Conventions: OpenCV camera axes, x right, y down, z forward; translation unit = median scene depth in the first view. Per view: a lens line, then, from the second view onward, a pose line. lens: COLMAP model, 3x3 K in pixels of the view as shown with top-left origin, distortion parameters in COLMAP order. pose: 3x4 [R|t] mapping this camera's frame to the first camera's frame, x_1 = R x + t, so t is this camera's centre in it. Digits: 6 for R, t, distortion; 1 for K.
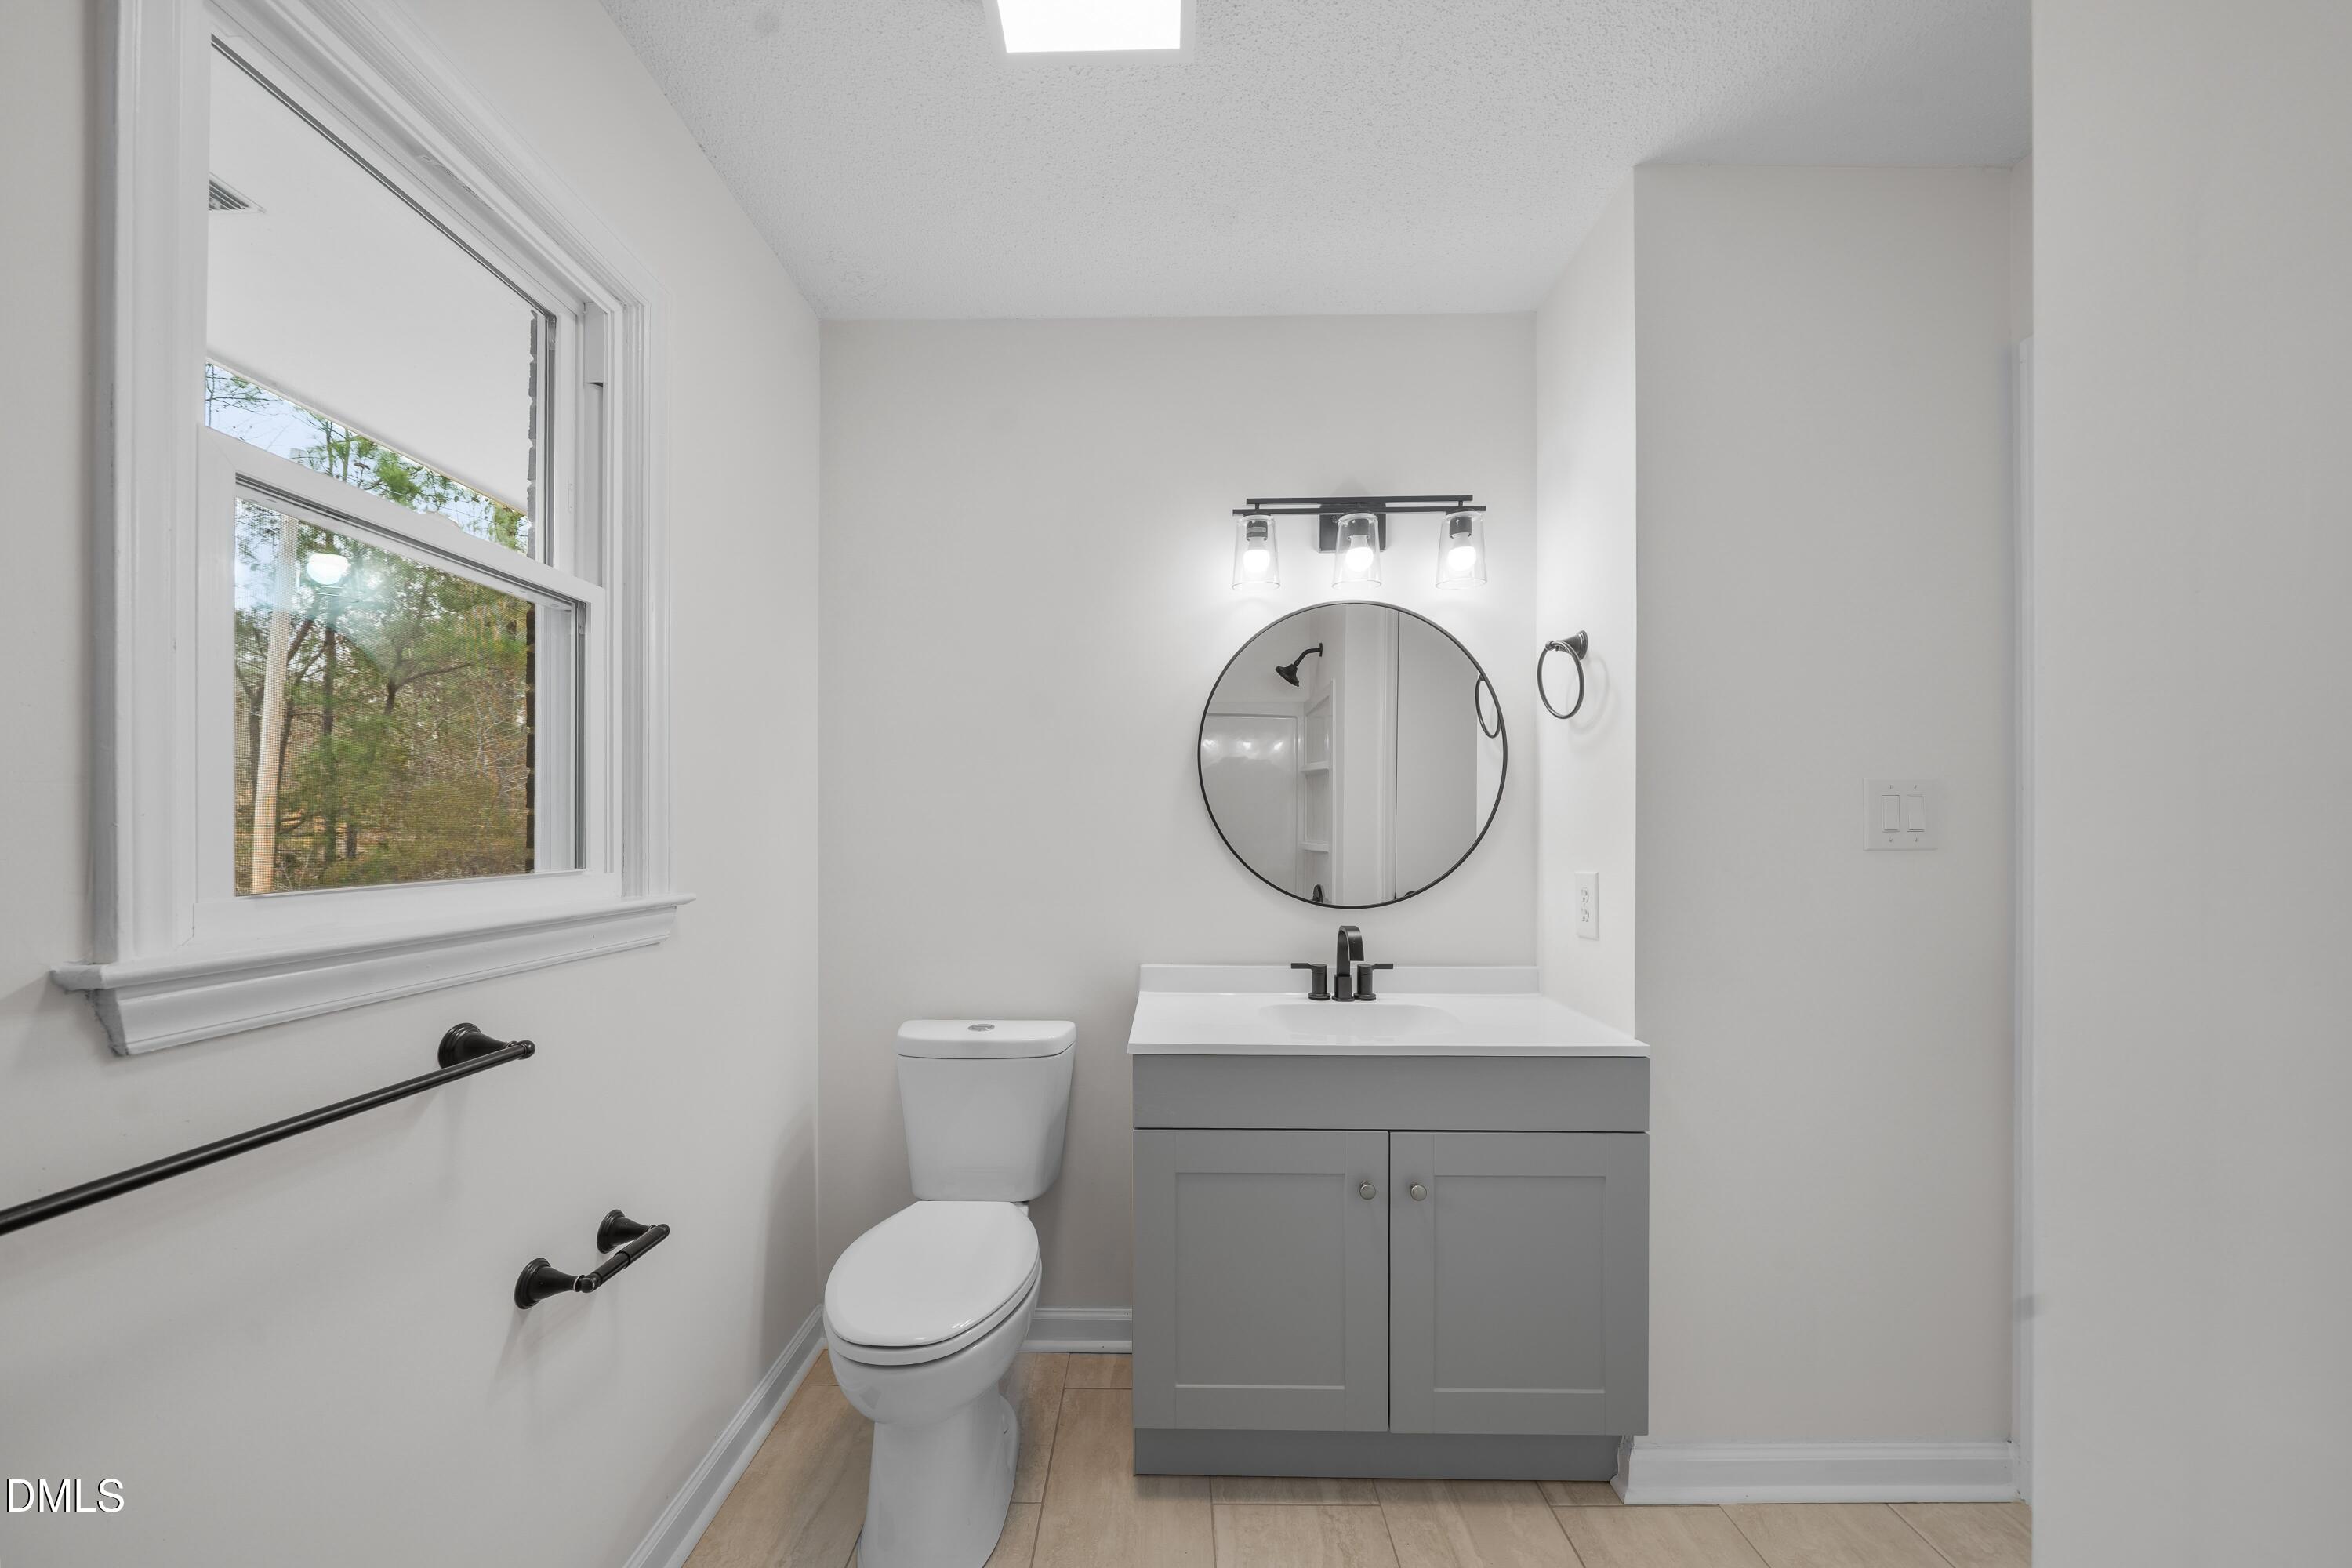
lens RADIAL K [[858.7, 0, 1114.3], [0, 858.7, 847.9], [0, 0, 1]] dist [-0.026613, -0.000011]
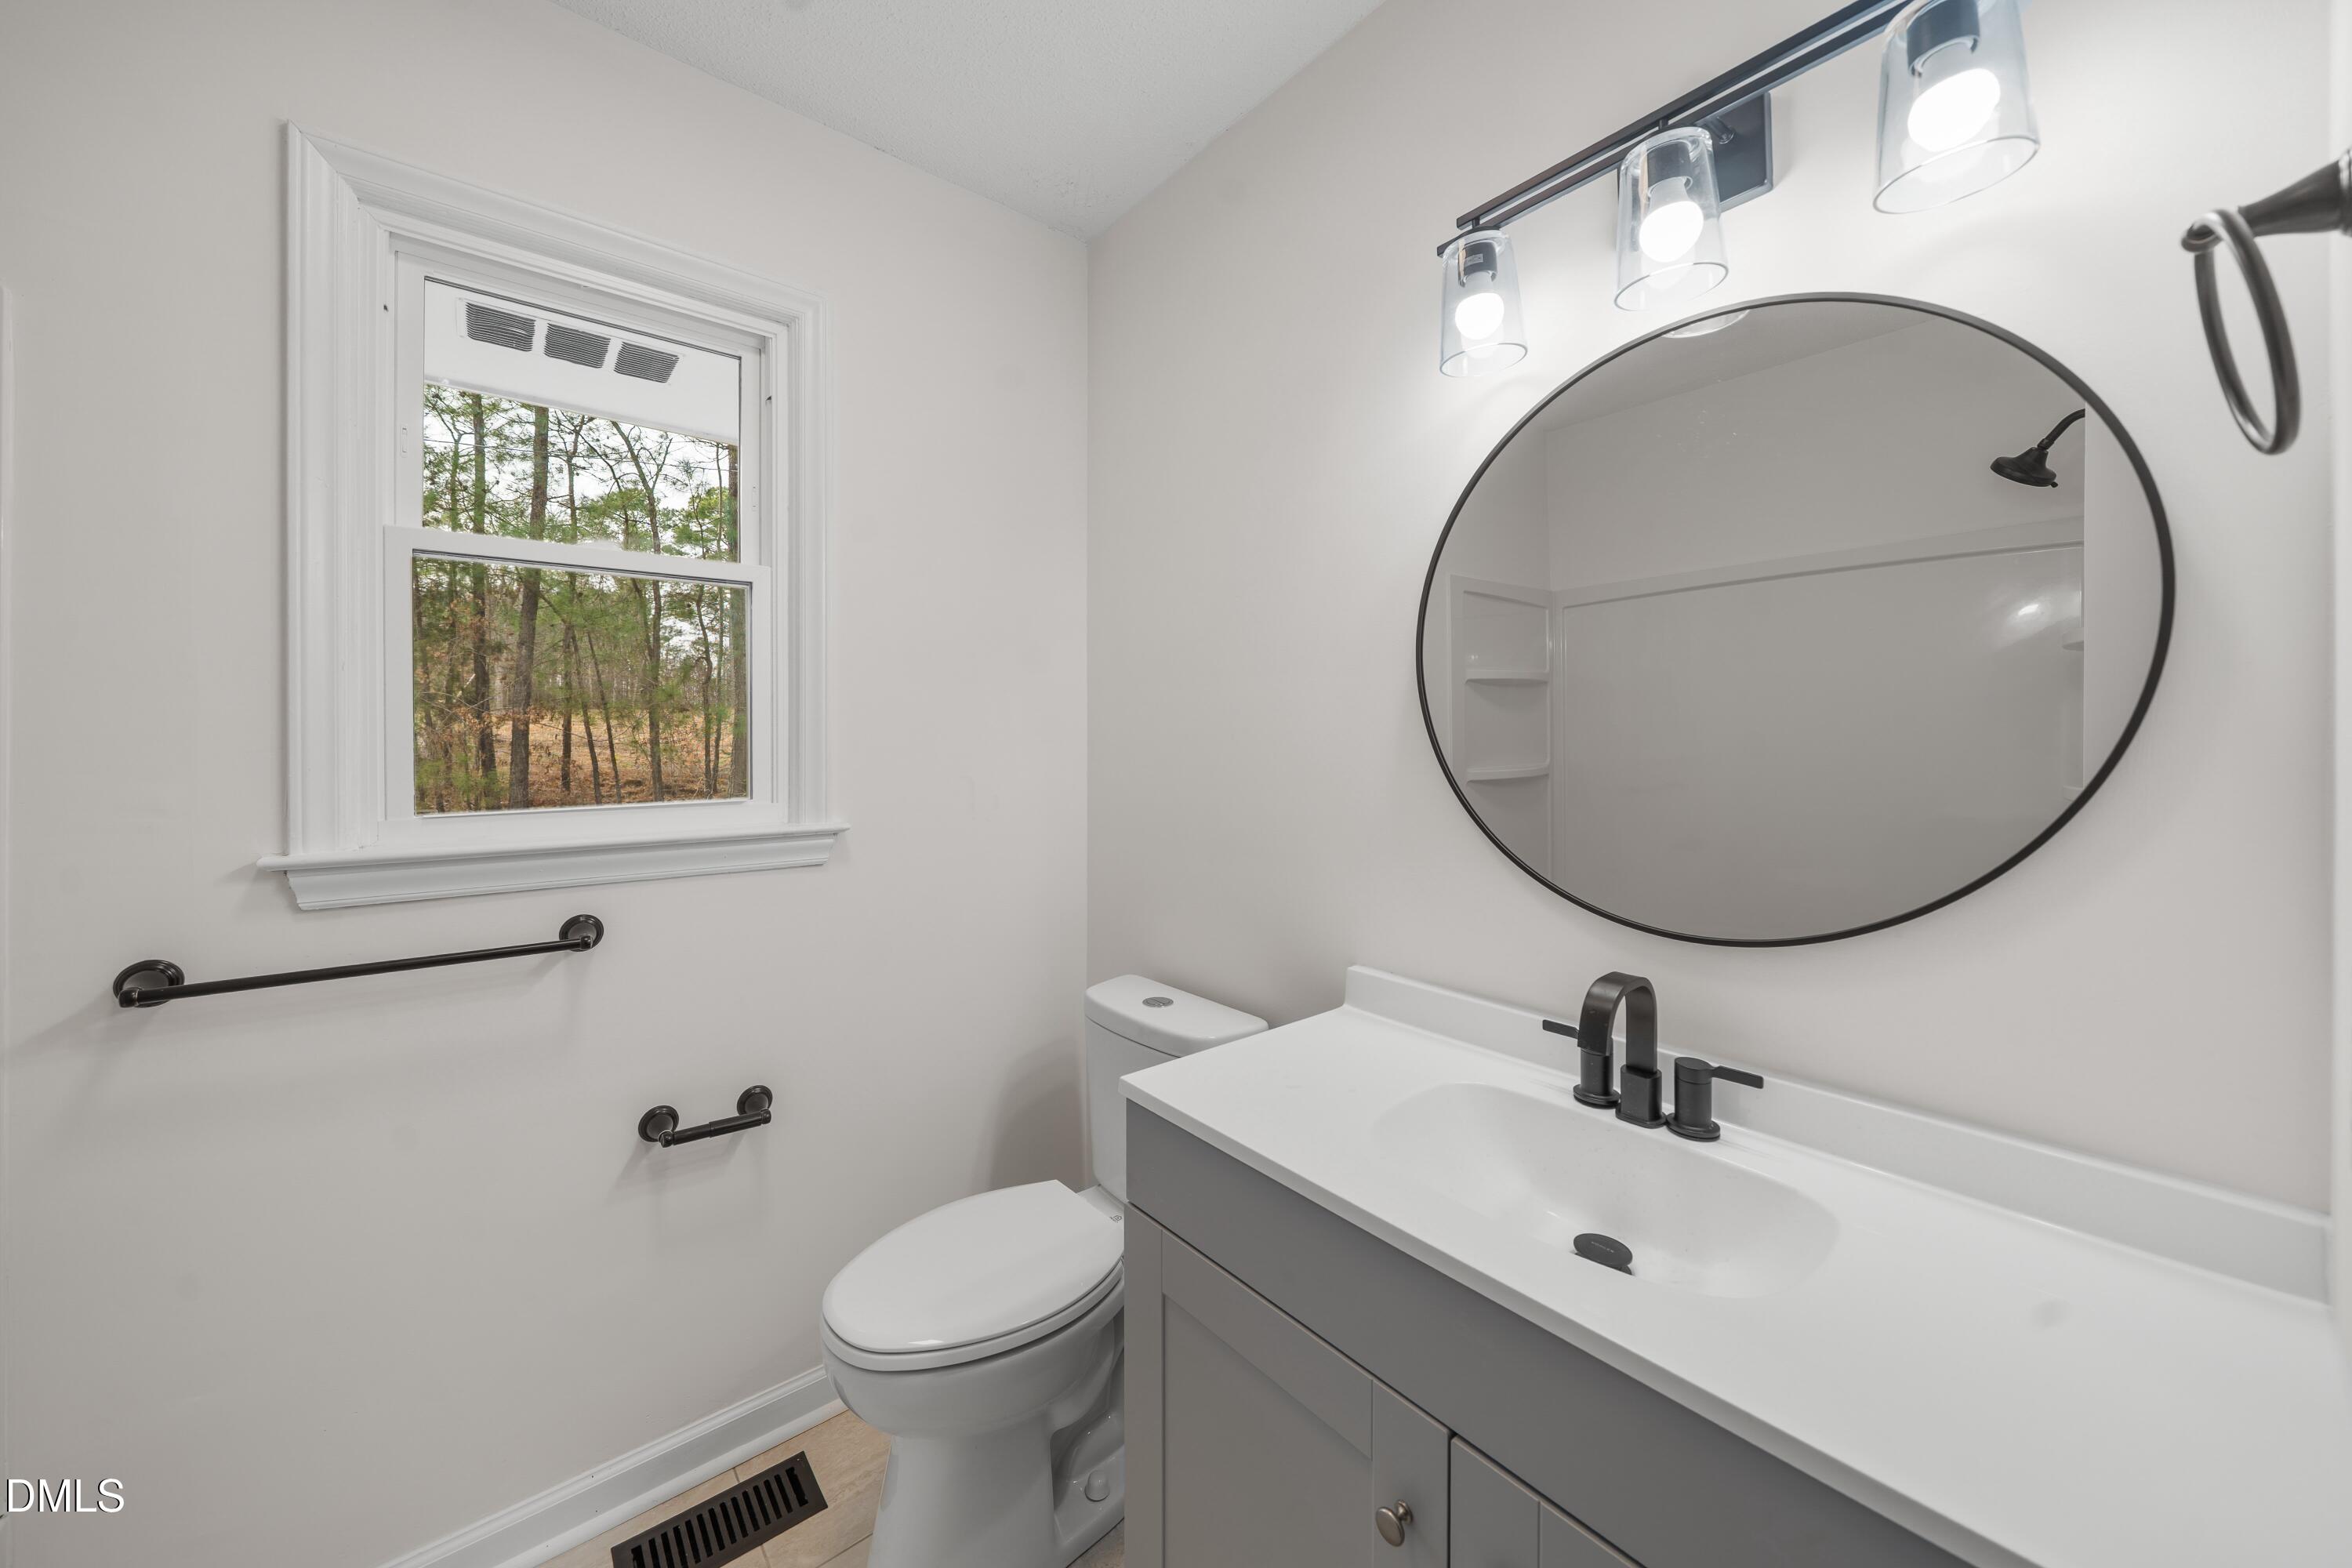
lens RADIAL K [[822.1, 0, 1173.1], [0, 822.1, 746.0], [0, 0, 1]] dist [-0.010016, -0.000042]
pose [[0.642554, 0.006128, -0.766216, 0.627978], [-0.010641, 0.999943, -0.000926, -0.053304], [0.766167, 0.008748, 0.642582, 0.653700]]
